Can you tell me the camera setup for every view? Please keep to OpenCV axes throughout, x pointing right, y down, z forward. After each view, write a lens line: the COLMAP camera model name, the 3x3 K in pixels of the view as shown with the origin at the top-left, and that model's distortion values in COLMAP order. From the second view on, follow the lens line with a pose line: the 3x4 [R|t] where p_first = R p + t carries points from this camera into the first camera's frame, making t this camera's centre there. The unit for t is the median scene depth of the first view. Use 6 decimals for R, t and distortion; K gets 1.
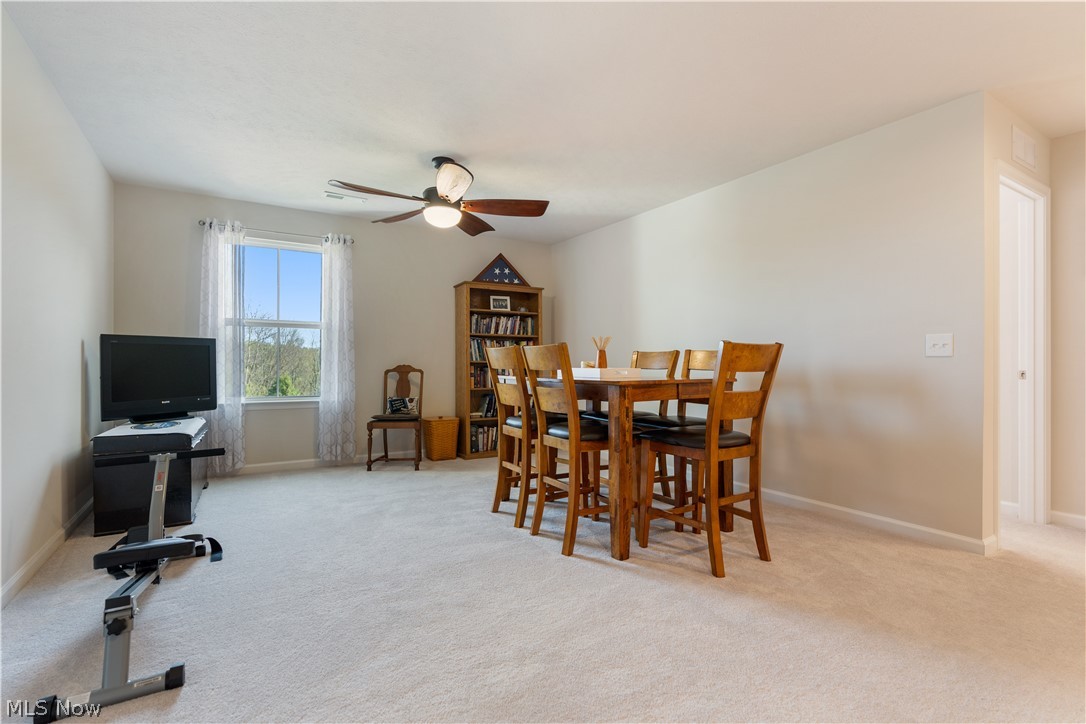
lens RADIAL K [[506.3, 0, 539.3], [0, 506.3, 359.7], [0, 0, 1]] dist [-0.005274, 0.001965]
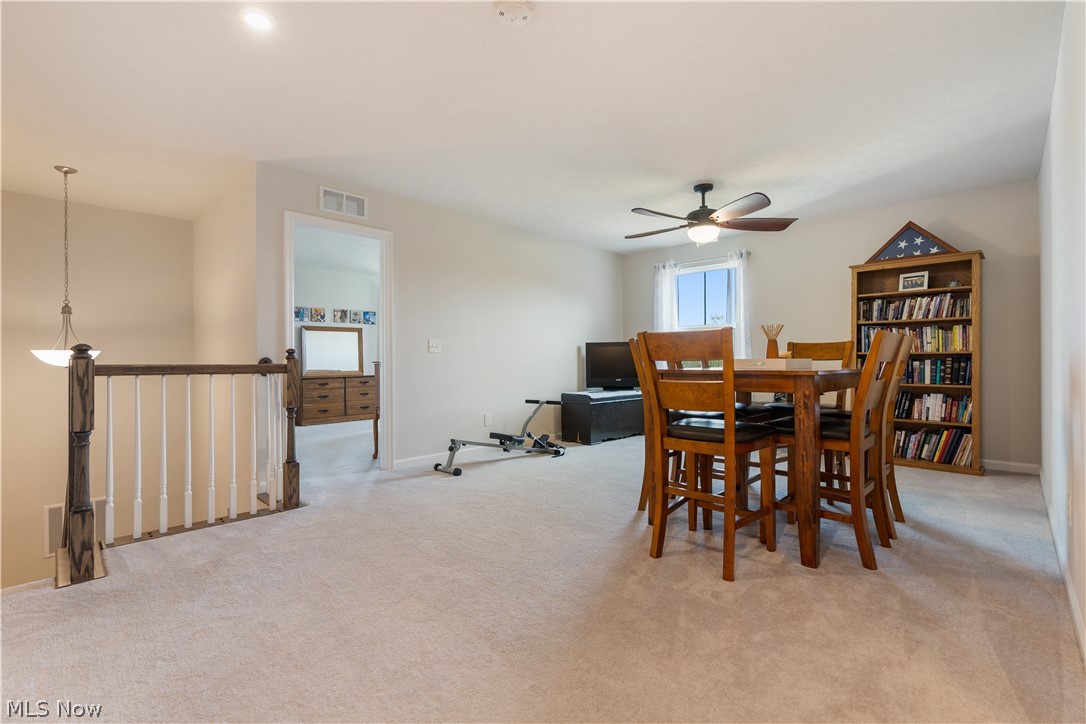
lens RADIAL K [[487.6, 0, 548.0], [0, 487.6, 361.0], [0, 0, 1]] dist [-0.002404, 0.001505]
pose [[0.252567, -0.000503, -0.967579, 0.537845], [0.012959, 0.999912, 0.002863, 0.007371], [0.967493, -0.013262, 0.252551, 0.226225]]
